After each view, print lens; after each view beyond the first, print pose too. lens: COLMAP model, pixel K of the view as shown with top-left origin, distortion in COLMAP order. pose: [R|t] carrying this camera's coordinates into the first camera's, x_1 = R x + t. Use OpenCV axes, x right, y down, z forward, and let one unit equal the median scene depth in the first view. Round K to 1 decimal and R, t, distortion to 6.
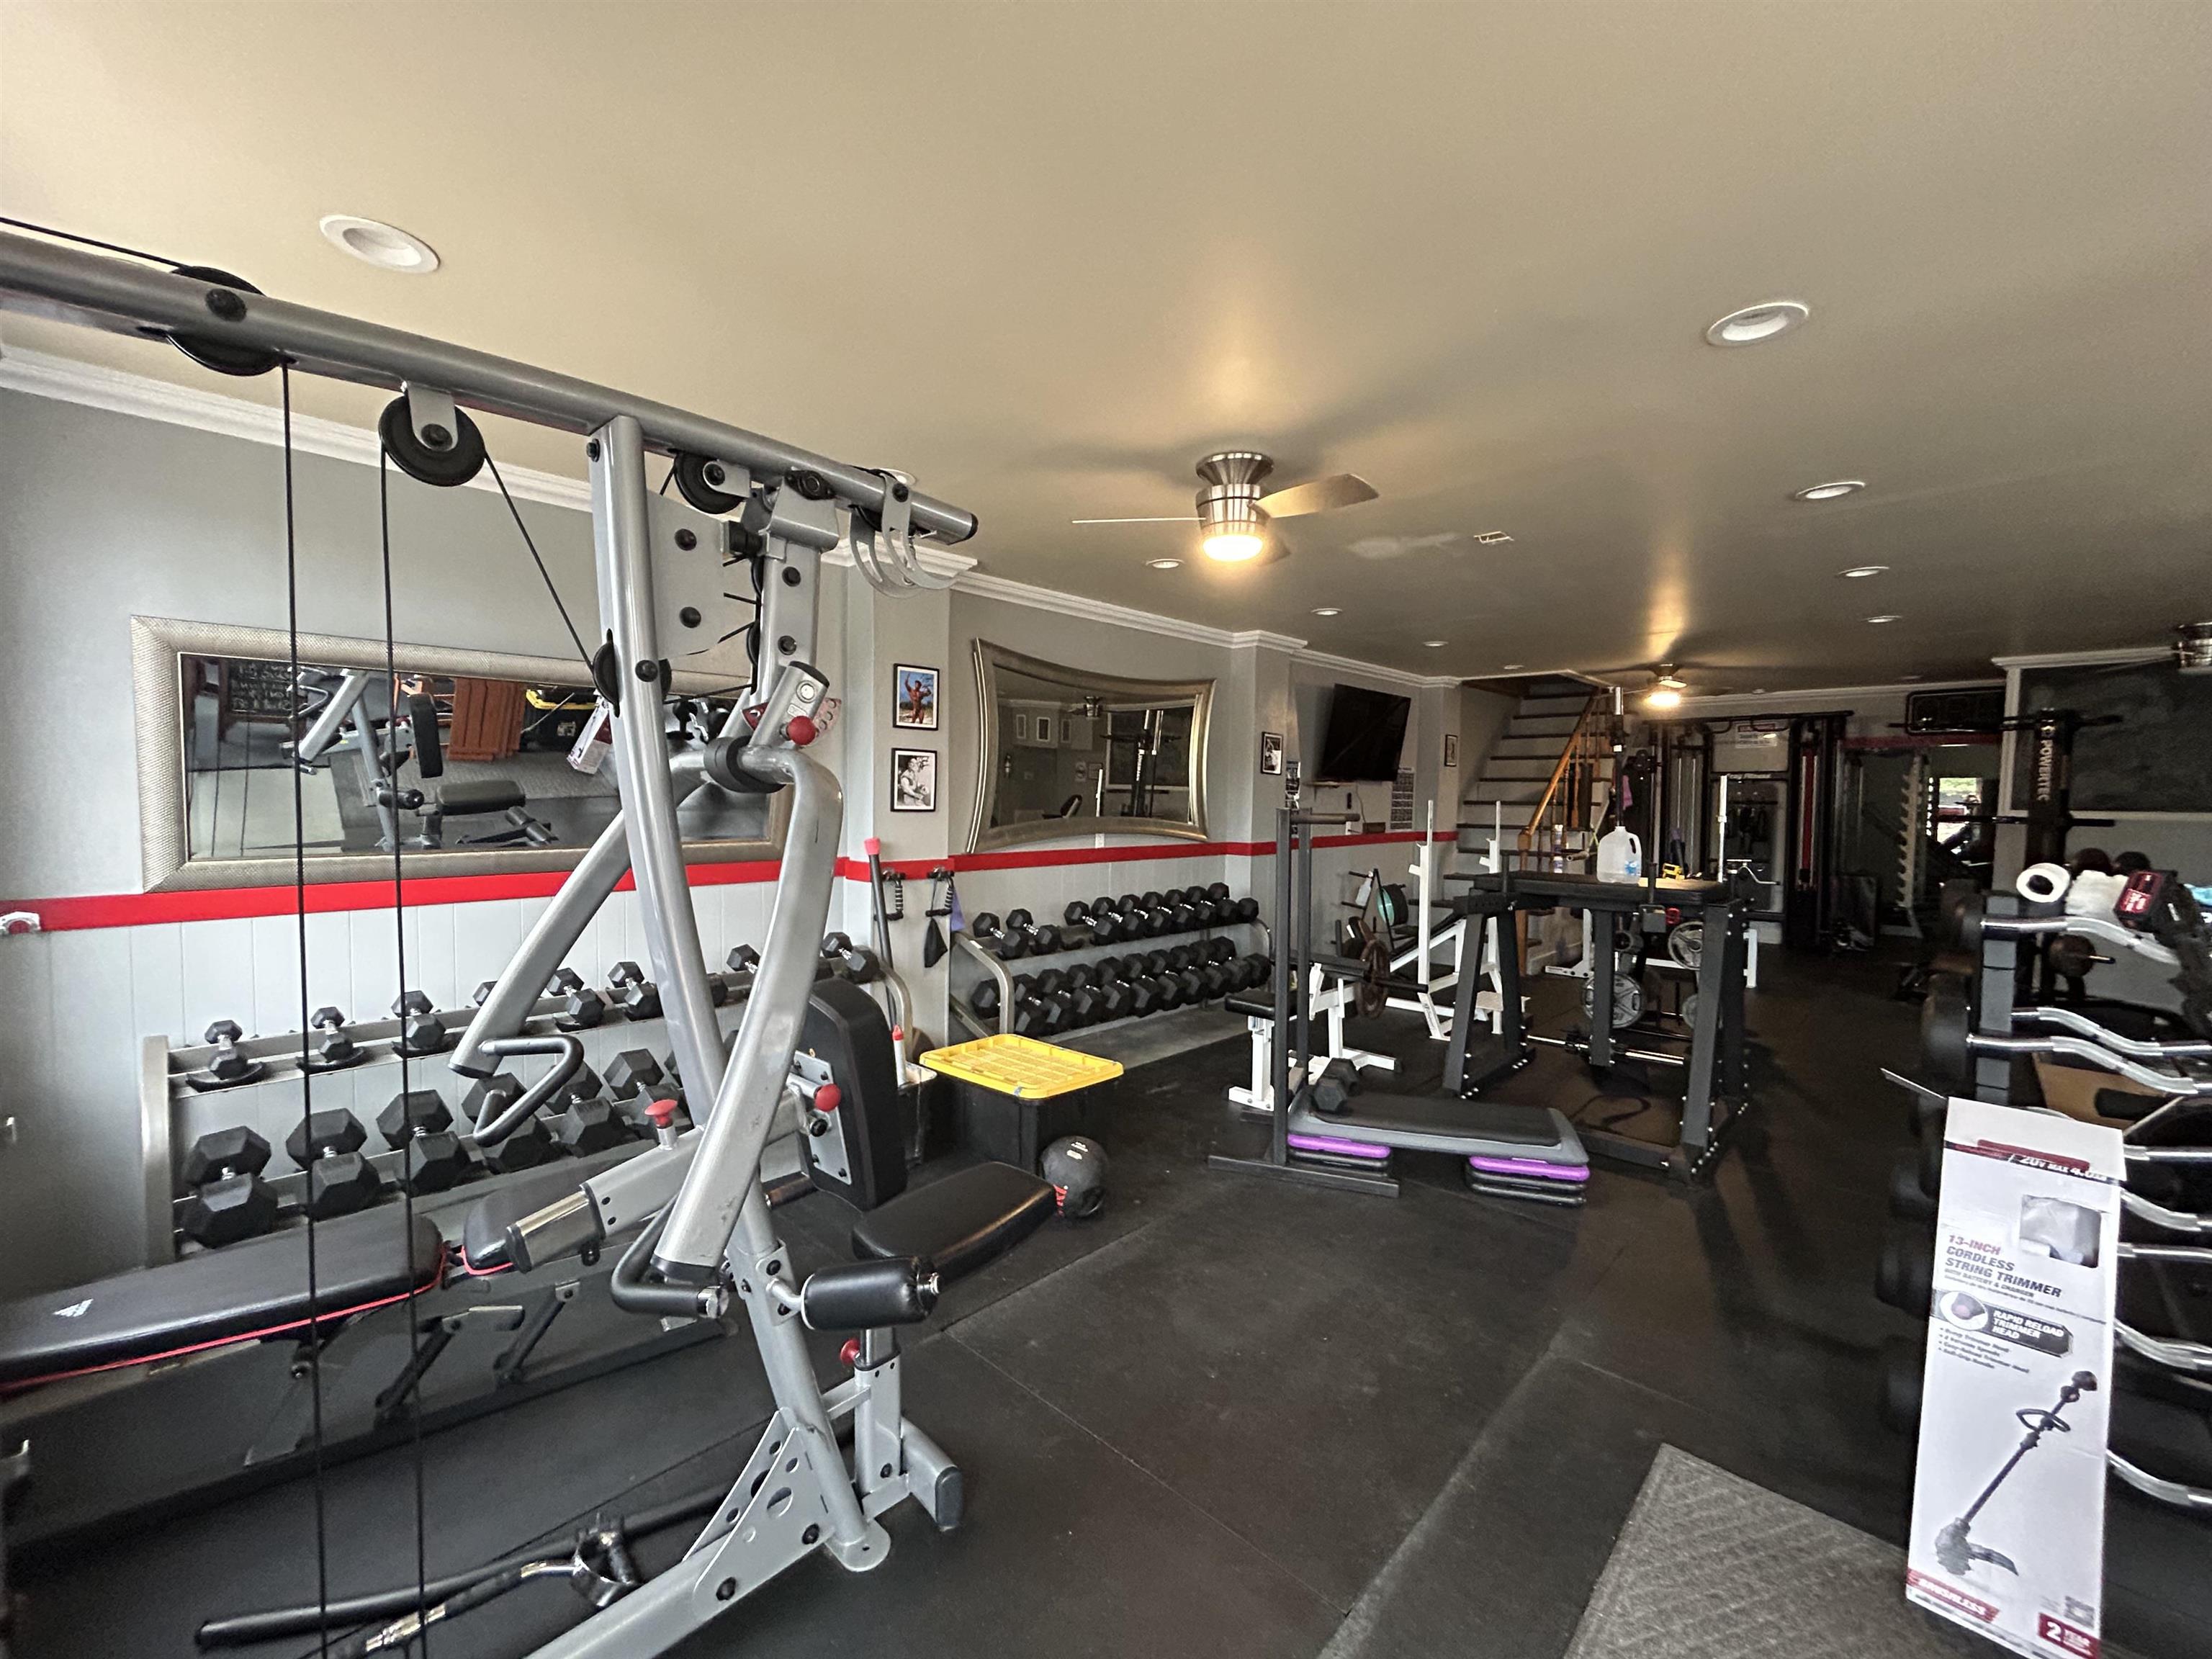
lens RADIAL K [[890.3, 0, 1106.0], [0, 890.3, 829.5], [0, 0, 1]] dist [-0.001024, -0.000027]
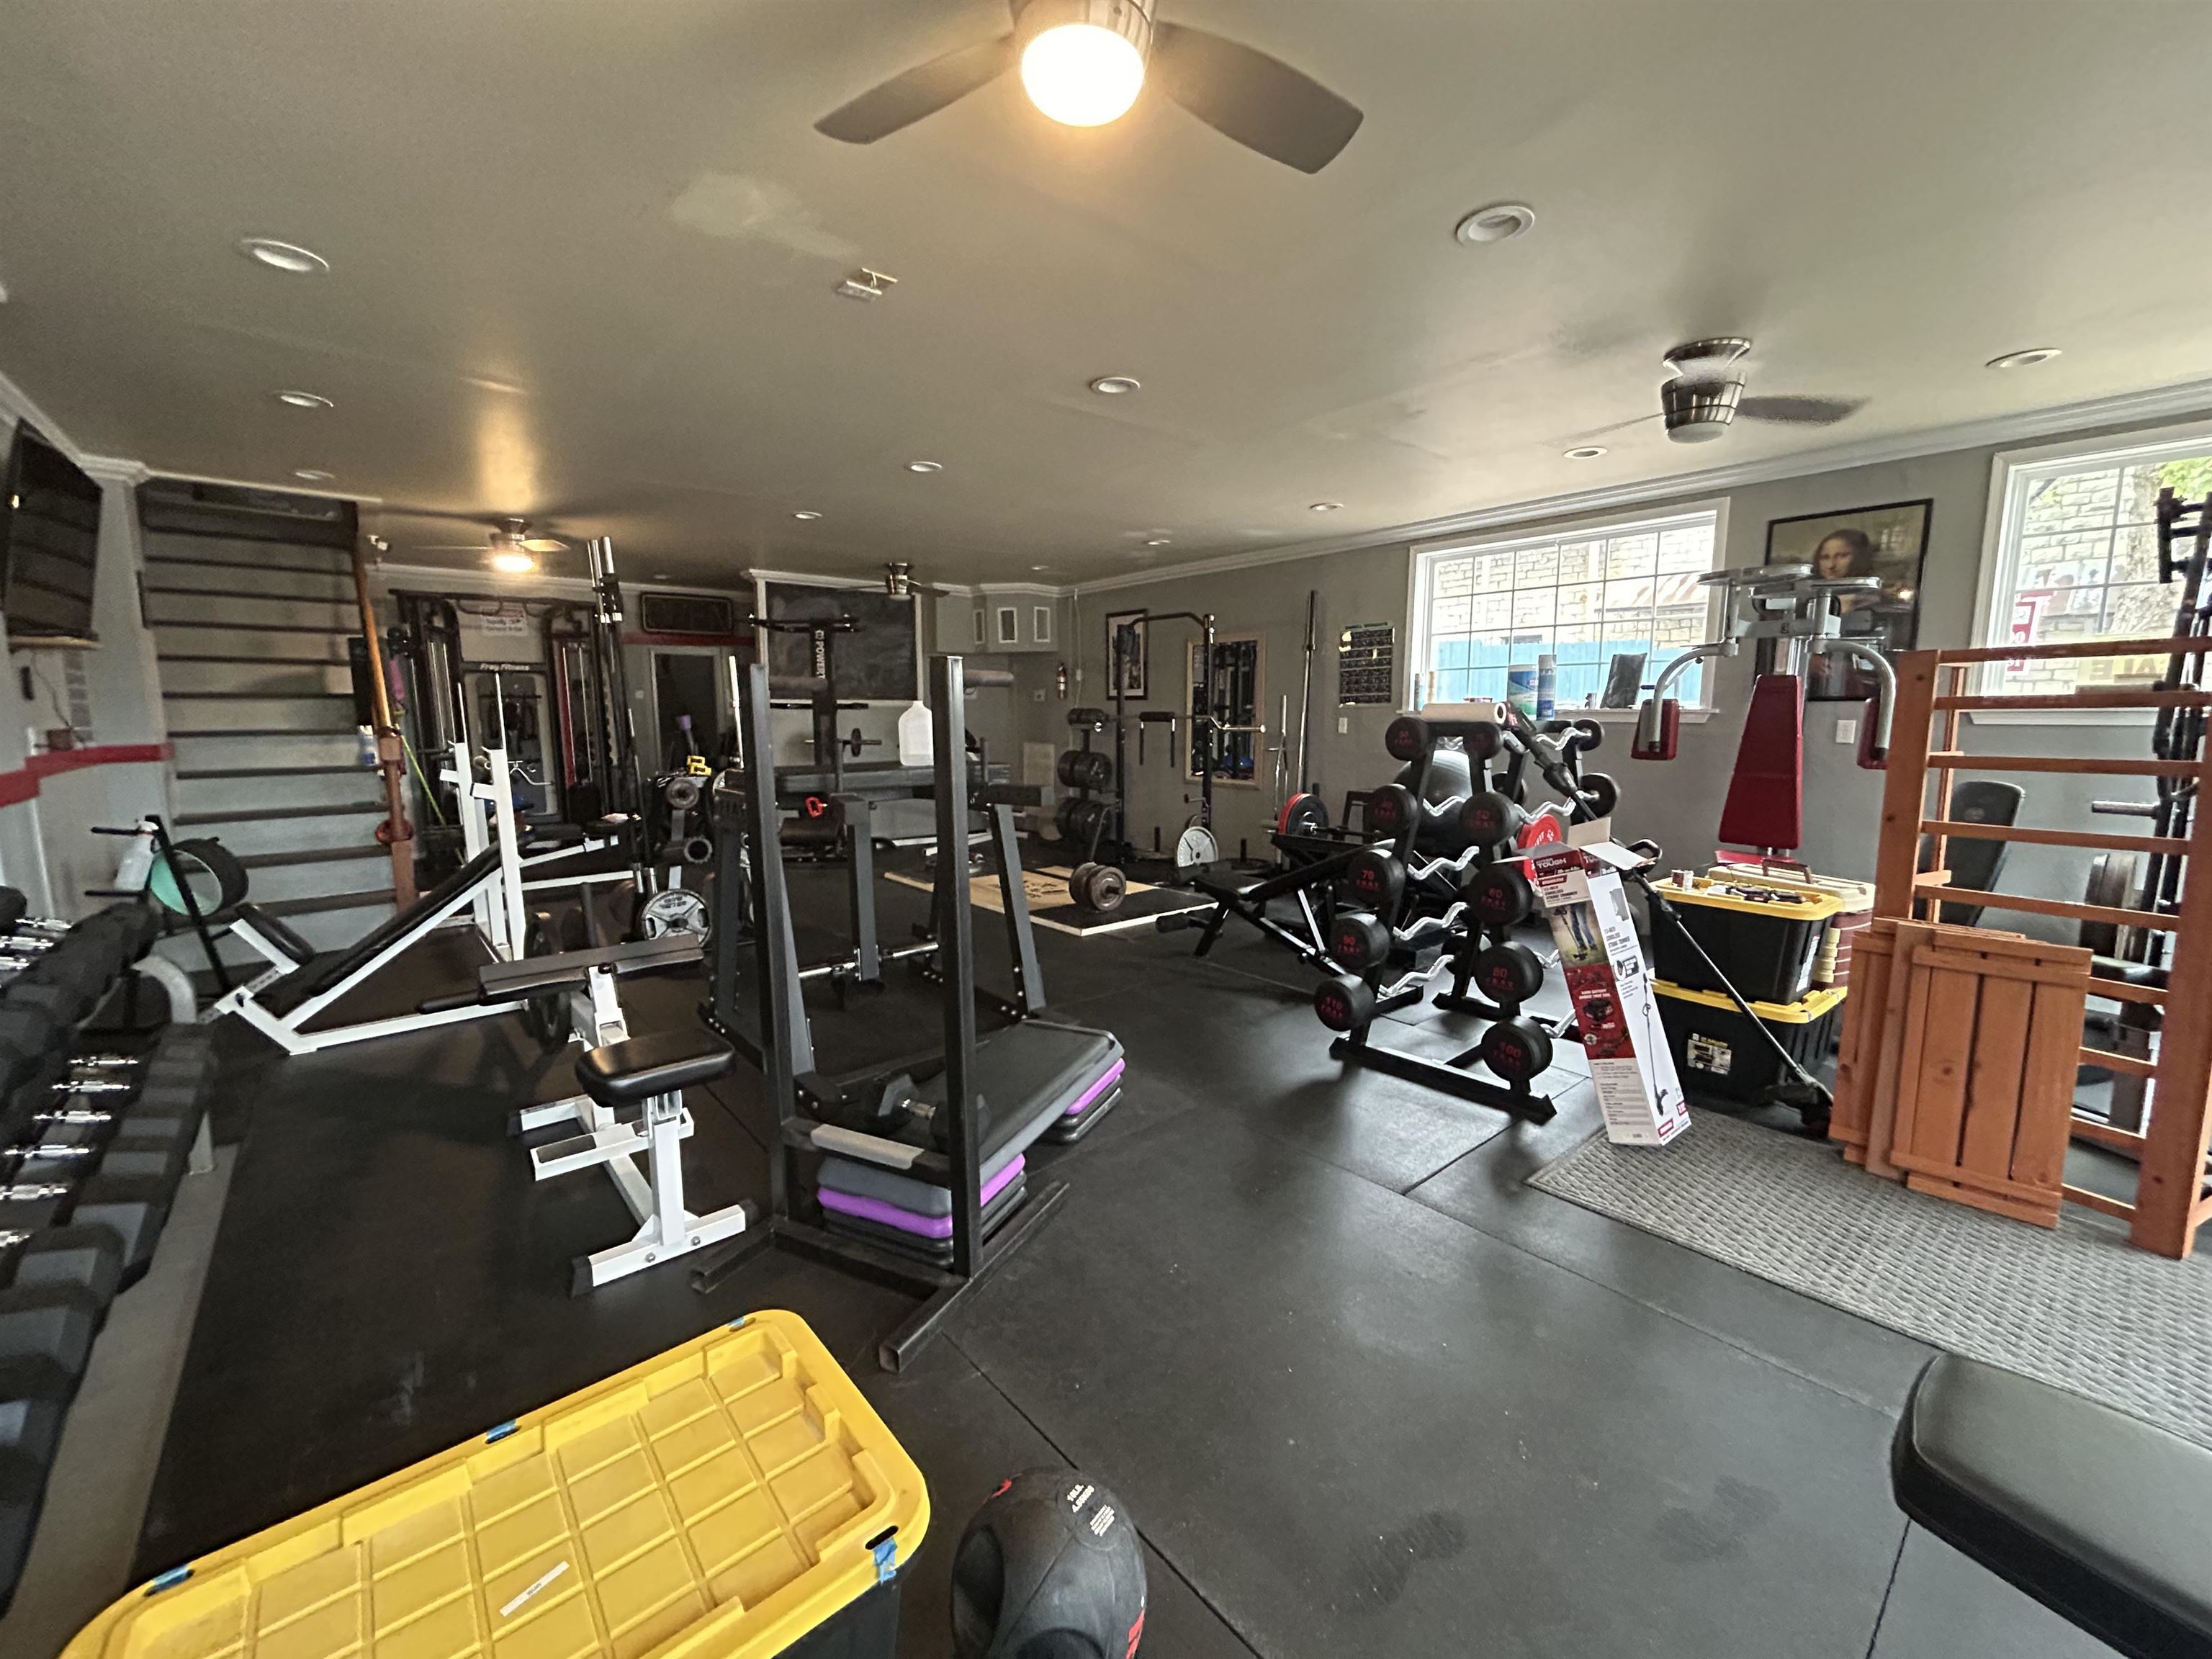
lens RADIAL K [[890.3, 0, 1106.0], [0, 890.3, 829.5], [0, 0, 1]] dist [-0.001024, -0.000027]
pose [[0.104686, -0.144775, 0.983911, -0.149793], [0.044514, 0.989038, 0.140793, 0.003587], [-0.993509, 0.029058, 0.109983, 0.376162]]
